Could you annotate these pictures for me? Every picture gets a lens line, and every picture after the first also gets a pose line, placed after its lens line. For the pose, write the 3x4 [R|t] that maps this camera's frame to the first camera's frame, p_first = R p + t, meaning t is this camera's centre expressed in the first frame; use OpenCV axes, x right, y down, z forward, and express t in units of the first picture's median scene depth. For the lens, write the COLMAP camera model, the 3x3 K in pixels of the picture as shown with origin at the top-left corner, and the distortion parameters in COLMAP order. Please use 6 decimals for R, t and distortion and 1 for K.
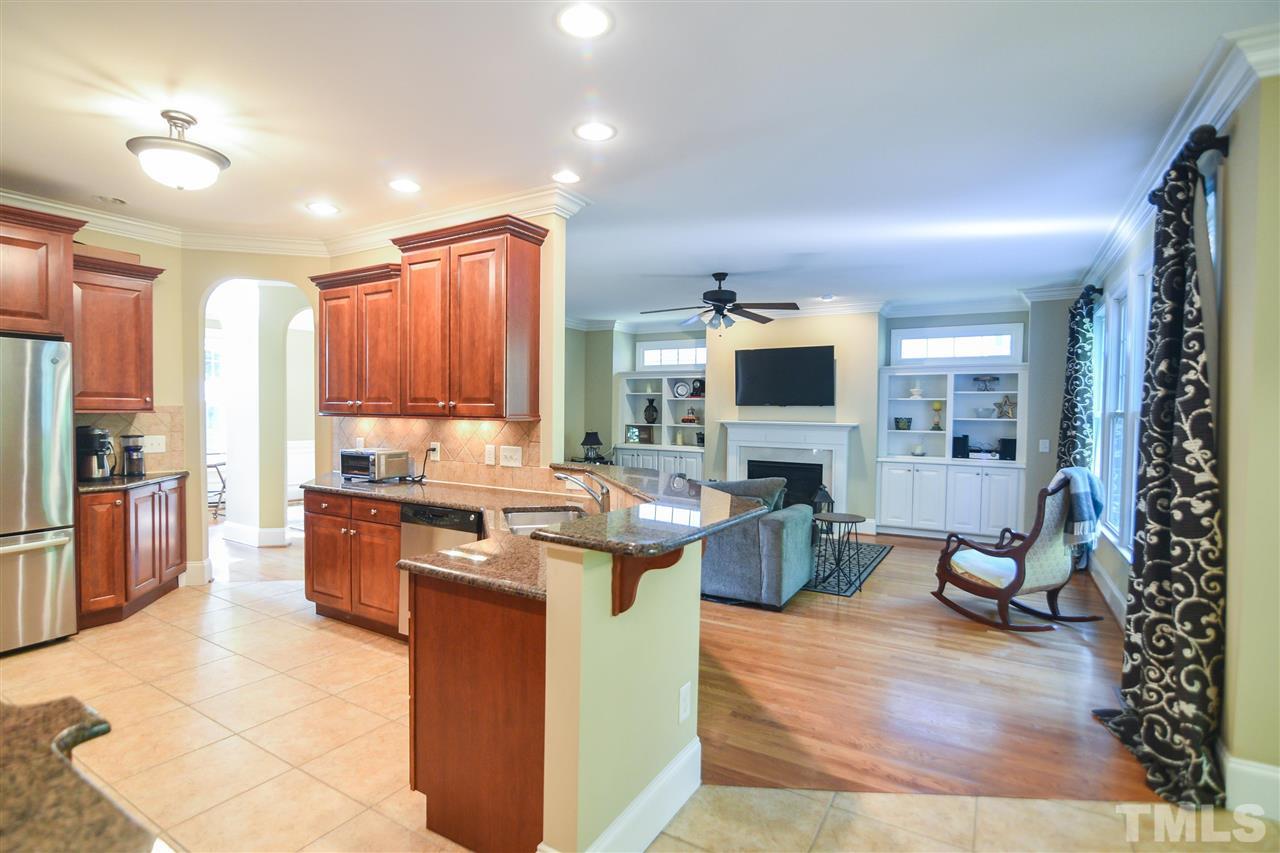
lens RADIAL K [[623.2, 0, 596.3], [0, 623.2, 433.3], [0, 0, 1]] dist [-0.019199, 0.000795]
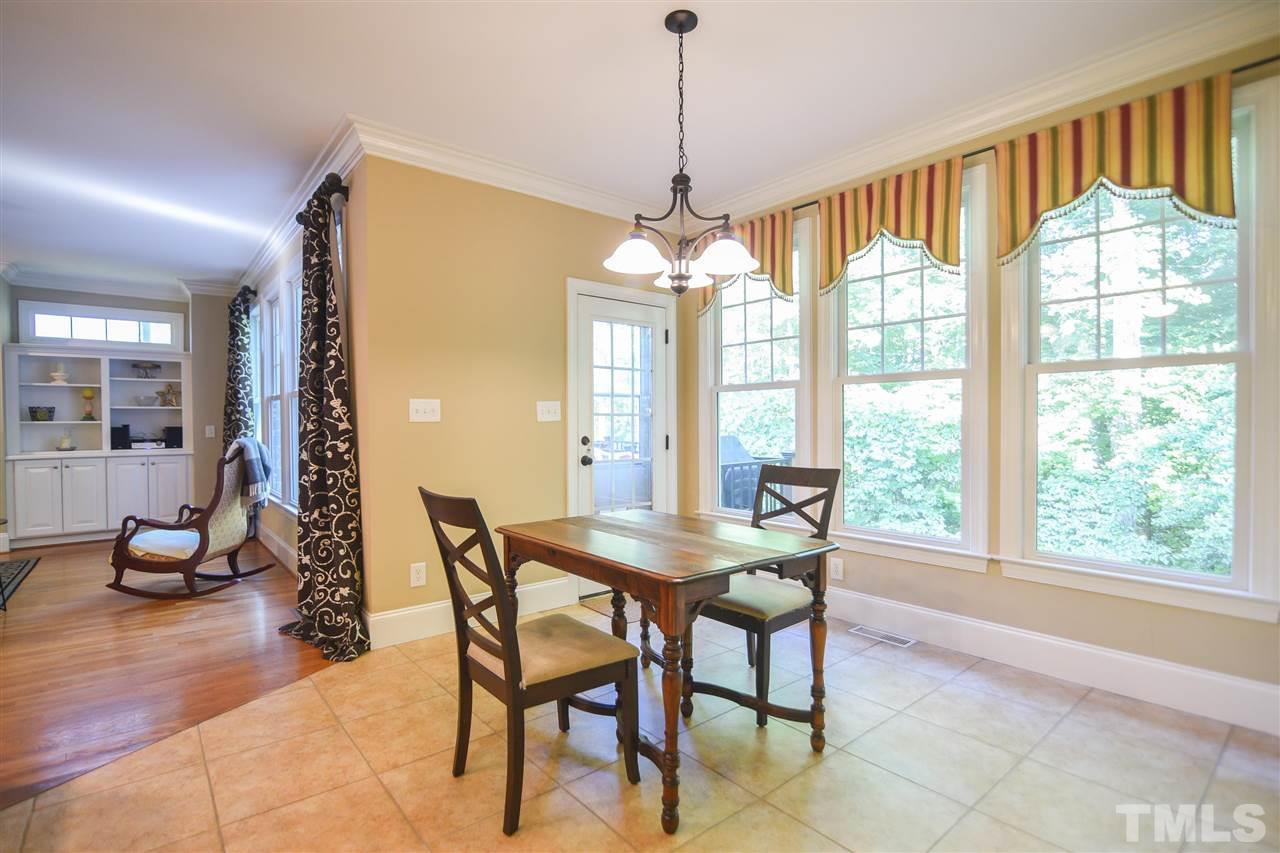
lens RADIAL K [[616.5, 0, 640.0], [0, 616.5, 426.5], [0, 0, 1]] dist [-0.014836, 0.000189]
pose [[0.307635, -0.023791, 0.951207, -0.068444], [0.041510, 0.999071, 0.011563, 0.044015], [-0.950598, 0.035927, 0.308337, -0.038764]]
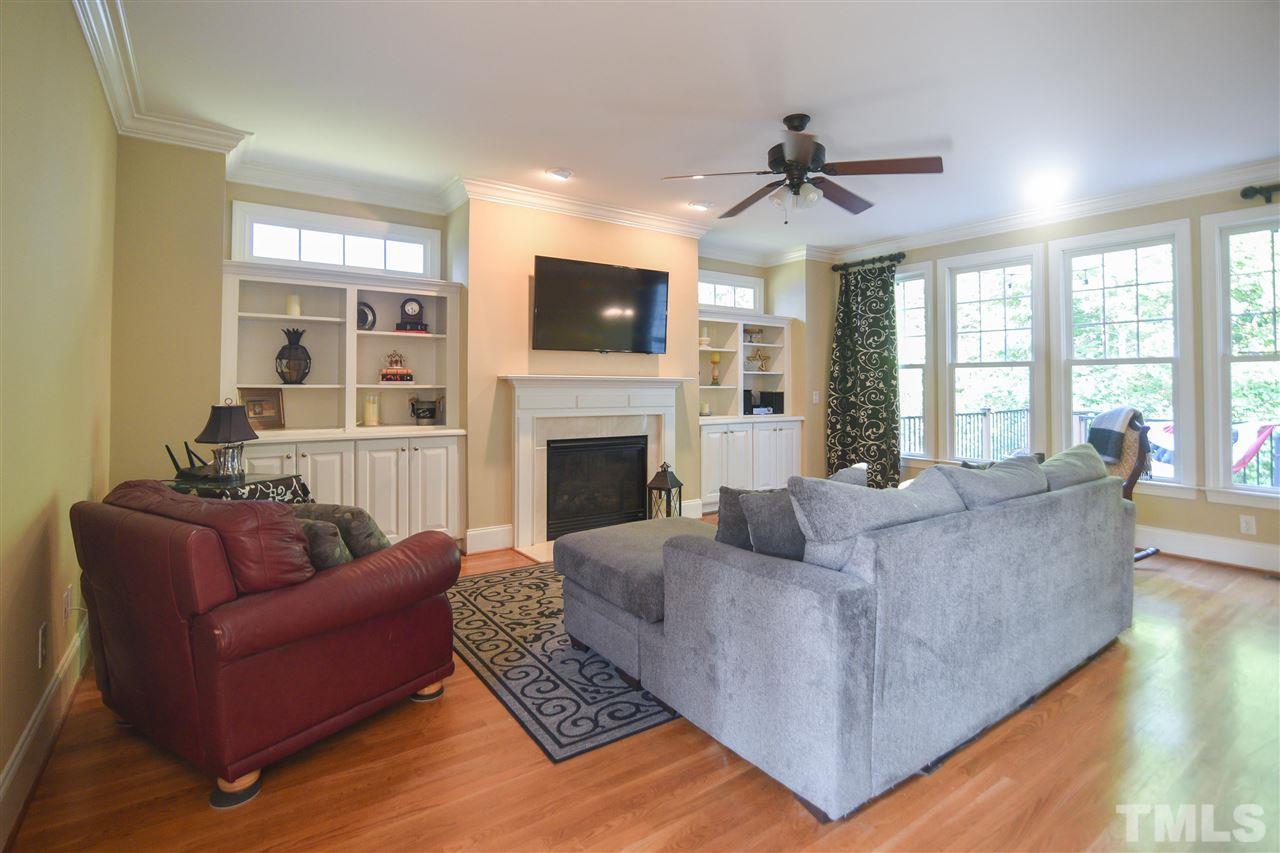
lens RADIAL K [[609.5, 0, 634.2], [0, 609.5, 371.3], [0, 0, 1]] dist [-0.013673, 0.000041]
pose [[0.382957, 0.004970, 0.923753, -0.511884], [0.023719, 0.999603, -0.015211, -0.024137], [-0.923462, 0.027736, 0.382687, 1.298920]]
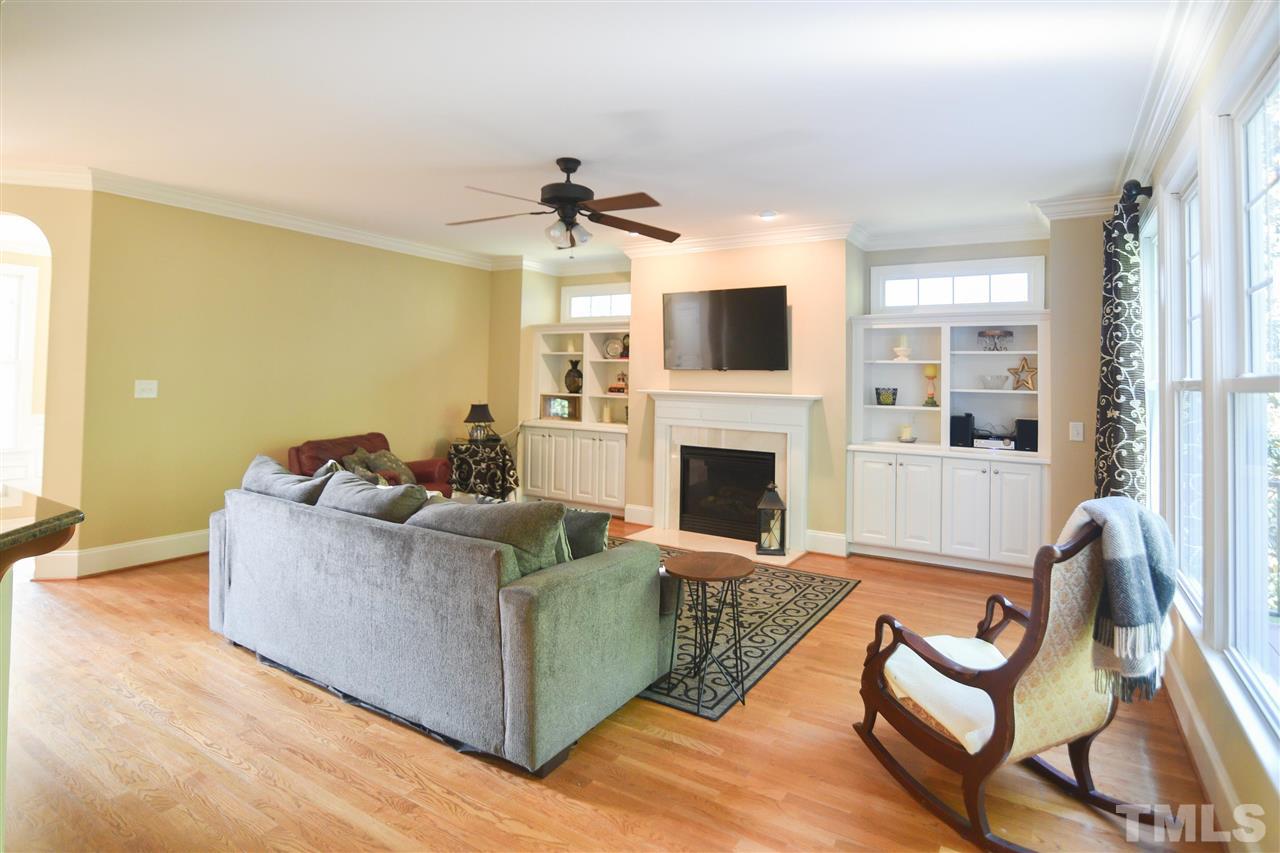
lens RADIAL K [[655.4, 0, 663.9], [0, 655.4, 358.2], [0, 0, 1]] dist [-0.021157, -0.000042]
pose [[0.999115, 0.010852, 0.040627, 0.360200], [-0.008089, 0.997682, -0.067564, -0.011434], [-0.041266, 0.067176, 0.996887, 0.447618]]
